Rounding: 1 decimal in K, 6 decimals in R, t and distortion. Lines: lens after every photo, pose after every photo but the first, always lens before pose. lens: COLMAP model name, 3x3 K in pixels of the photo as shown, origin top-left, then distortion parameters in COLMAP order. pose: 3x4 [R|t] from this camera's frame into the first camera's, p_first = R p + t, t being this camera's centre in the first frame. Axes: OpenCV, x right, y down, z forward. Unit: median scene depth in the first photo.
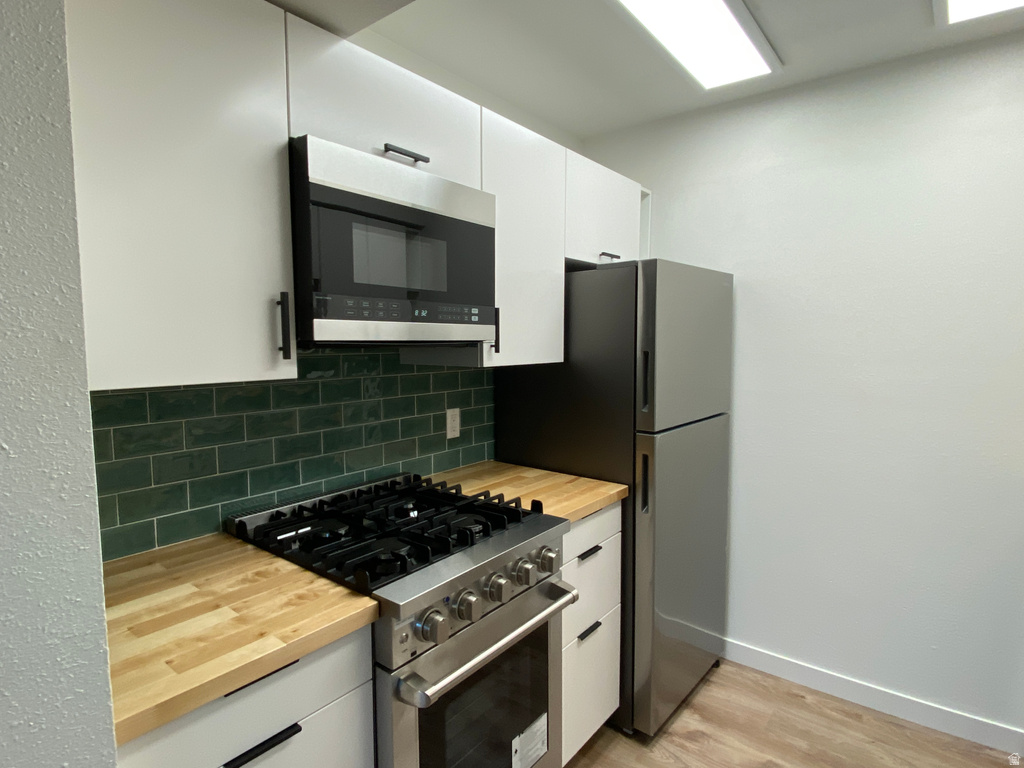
lens RADIAL K [[545.0, 0, 504.9], [0, 545.0, 383.9], [0, 0, 1]] dist [0.018867, -0.018105]
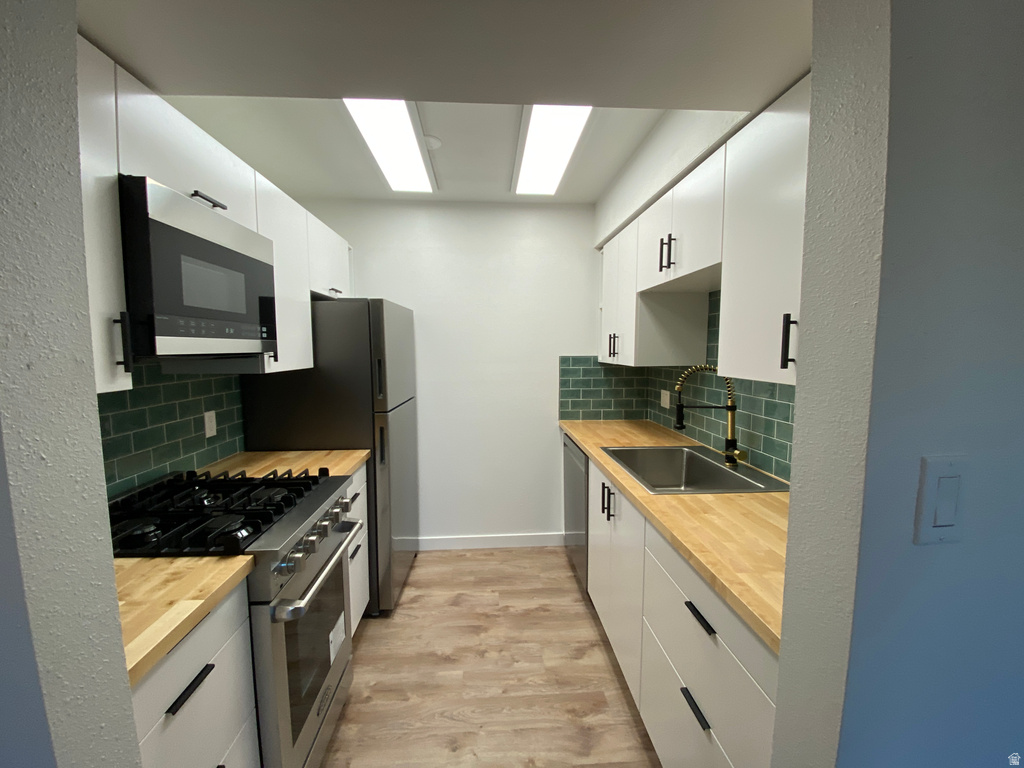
lens RADIAL K [[415.1, 0, 505.4], [0, 415.1, 383.7], [0, 0, 1]] dist [-0.024500, -0.001697]
pose [[0.734781, -0.058861, 0.675745, -0.291959], [0.055810, 0.998096, 0.026254, -0.001038], [-0.676004, 0.018423, 0.736668, -0.090154]]
